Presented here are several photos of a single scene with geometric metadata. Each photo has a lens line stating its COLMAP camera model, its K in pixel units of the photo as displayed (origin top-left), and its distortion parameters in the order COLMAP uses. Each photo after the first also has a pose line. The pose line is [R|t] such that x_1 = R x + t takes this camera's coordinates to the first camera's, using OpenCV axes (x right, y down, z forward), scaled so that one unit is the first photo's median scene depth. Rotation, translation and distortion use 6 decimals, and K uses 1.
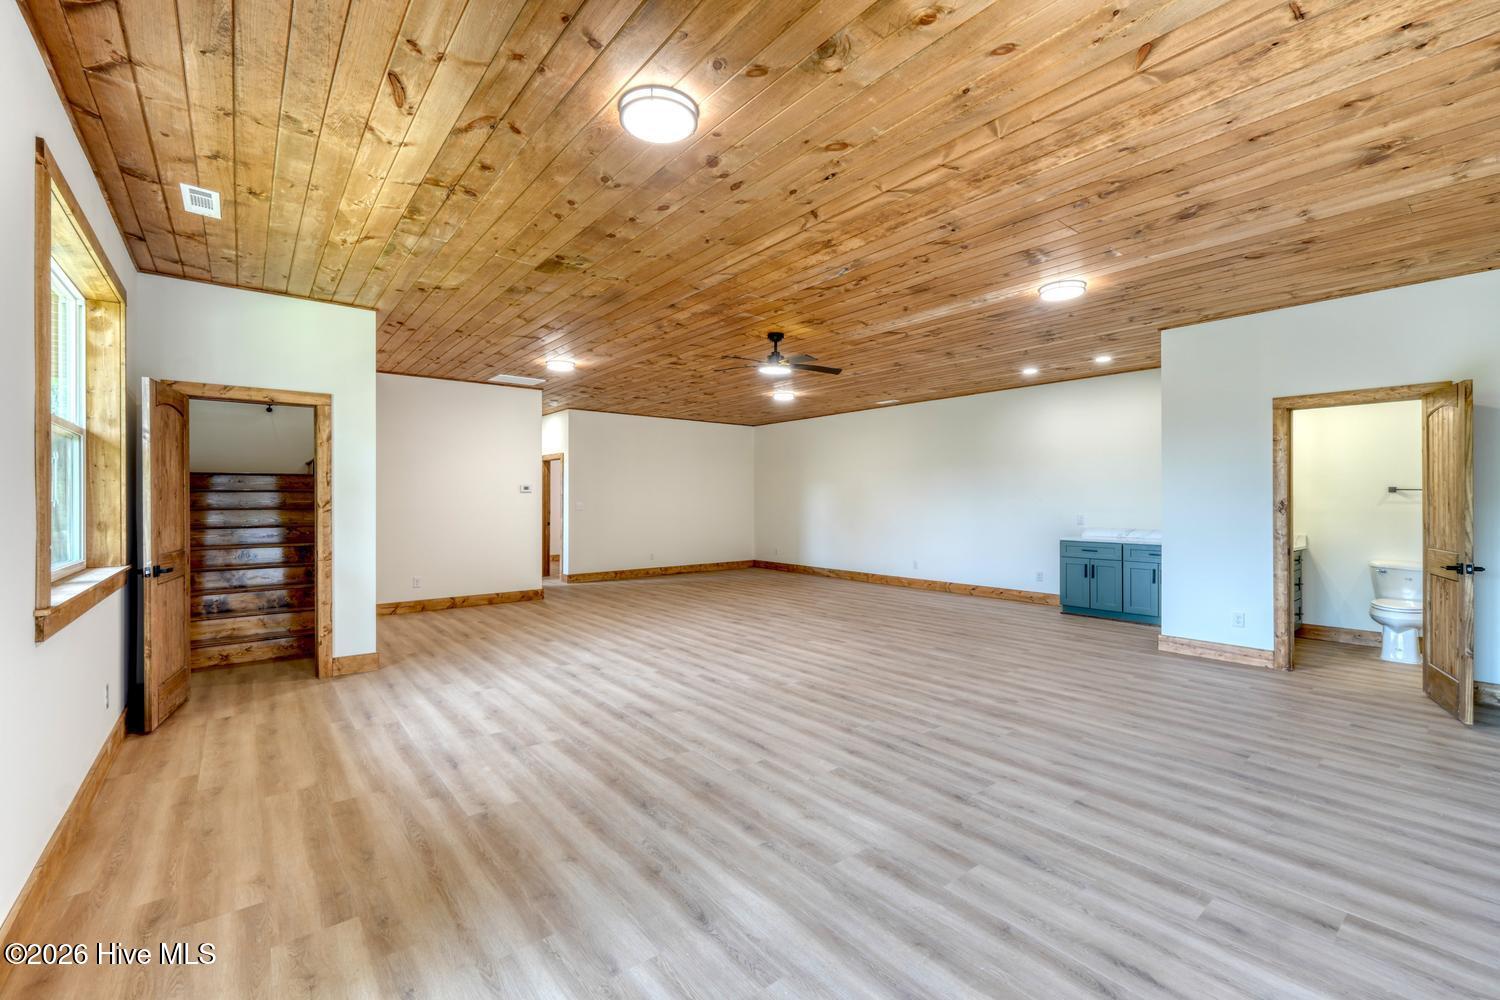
lens RADIAL K [[632.9, 0, 750.1], [0, 632.9, 497.2], [0, 0, 1]] dist [-0.002727, 0.001317]
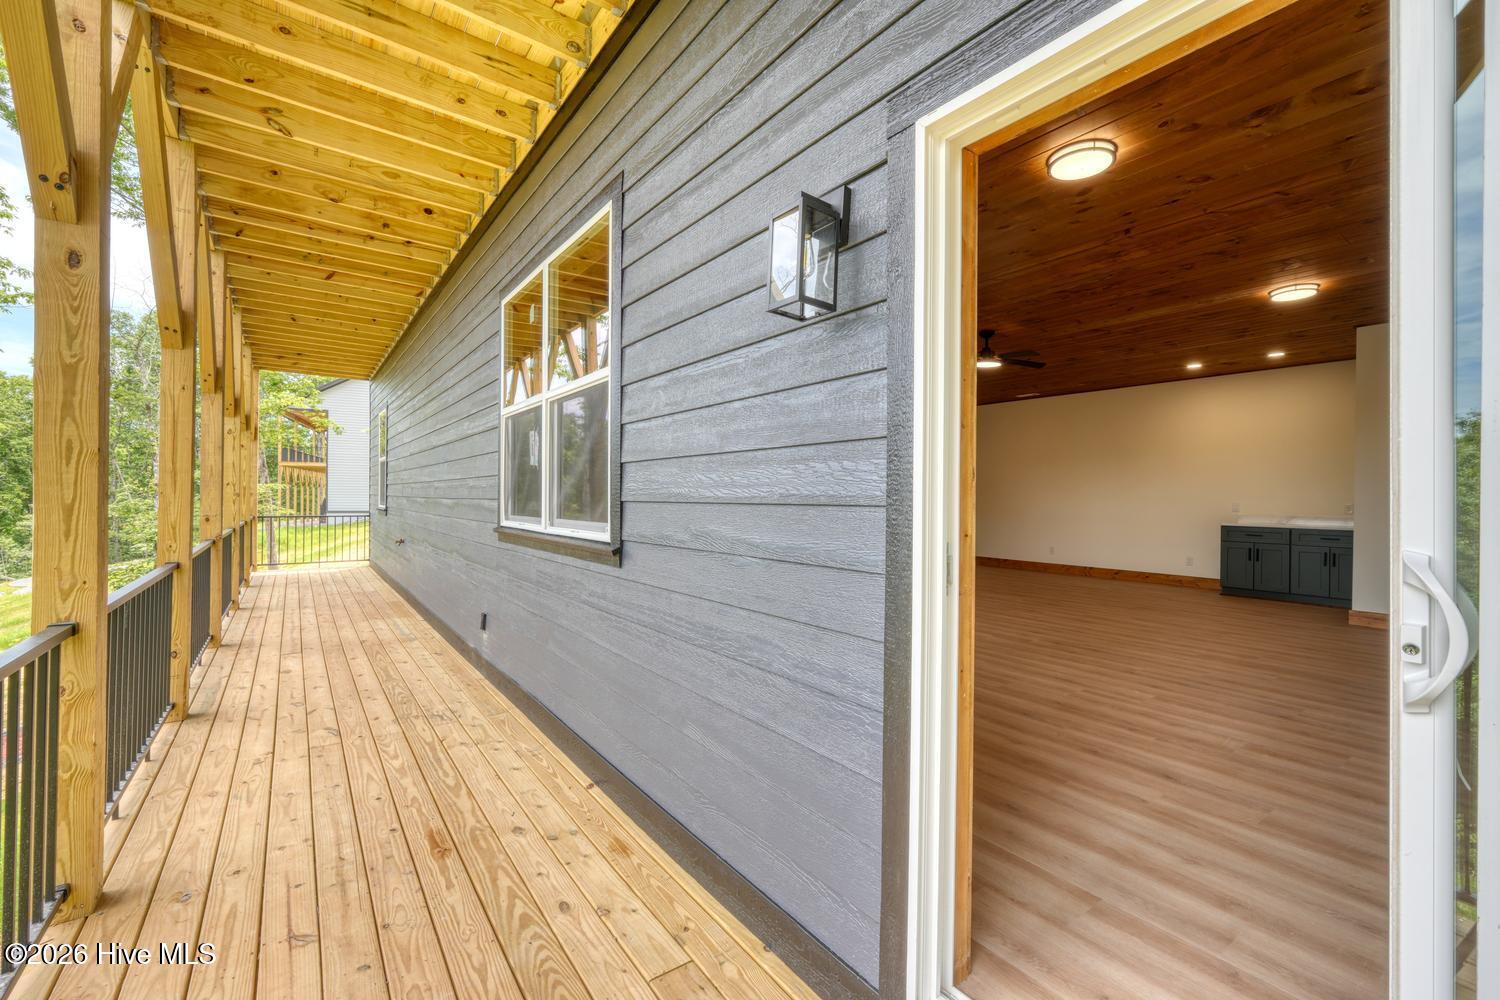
lens RADIAL K [[632.9, 0, 750.1], [0, 632.9, 497.2], [0, 0, 1]] dist [-0.002727, 0.001317]
pose [[0.998569, 0.012889, -0.051896, -0.381726], [-0.012520, 0.999894, 0.007424, 0.035046], [0.051986, -0.006764, 0.998625, -0.155438]]
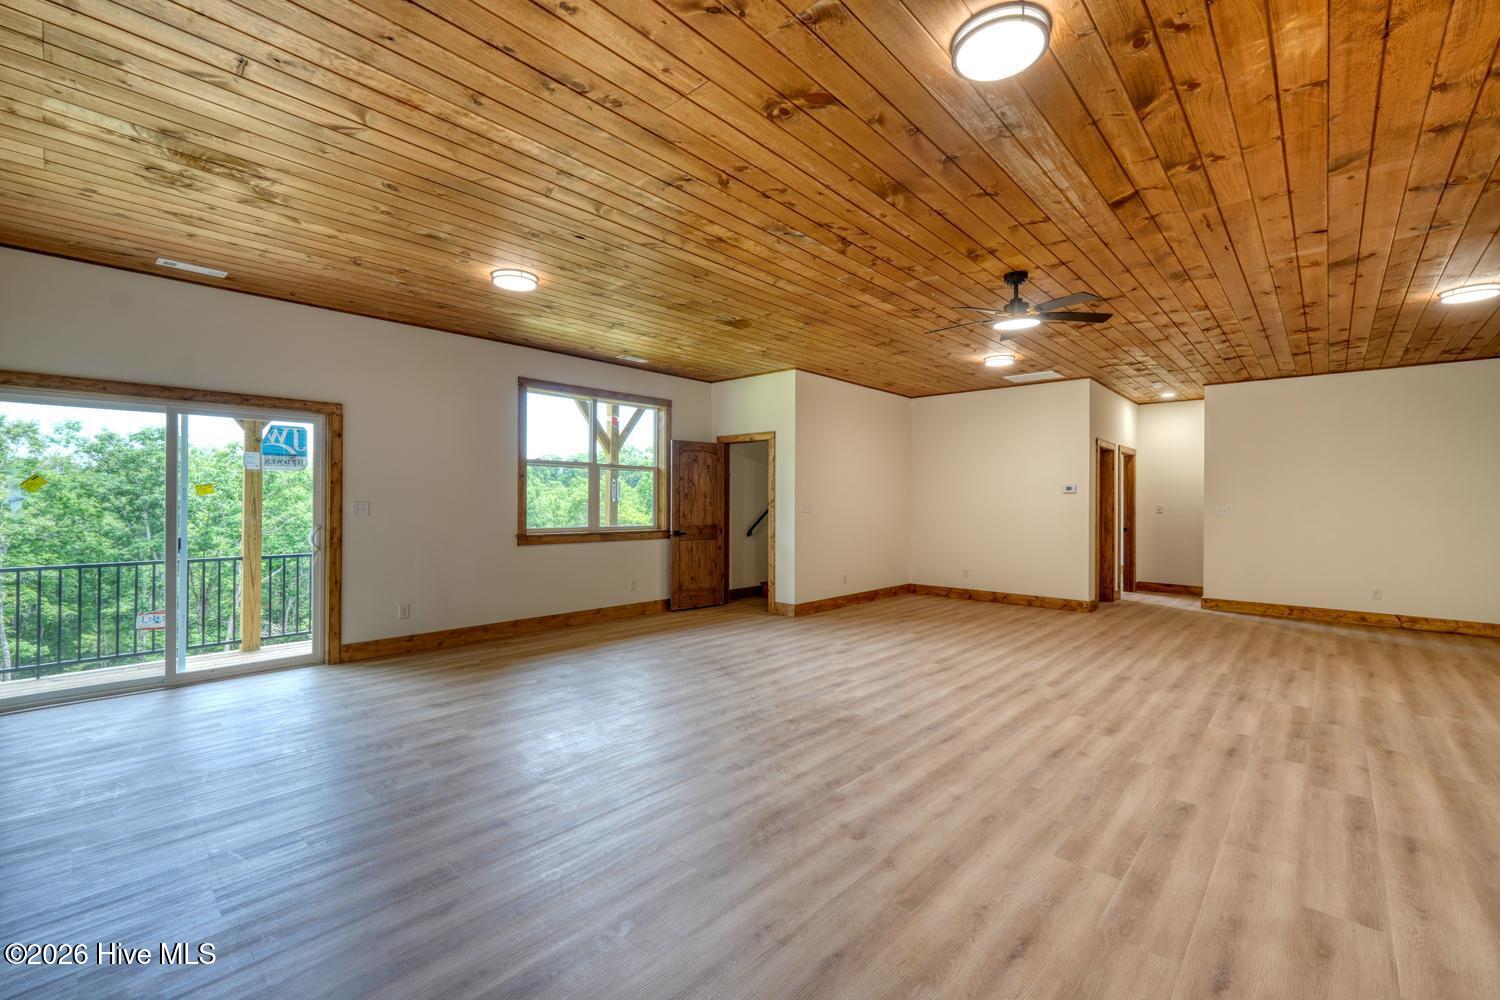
lens RADIAL K [[635.6, 0, 749.0], [0, 635.6, 498.1], [0, 0, 1]] dist [-0.006884, 0.005356]
pose [[0.146370, -0.001558, -0.989229, 0.886808], [-0.002945, 0.999994, -0.002011, 0.004468], [0.989226, 0.003207, 0.146364, 0.723131]]
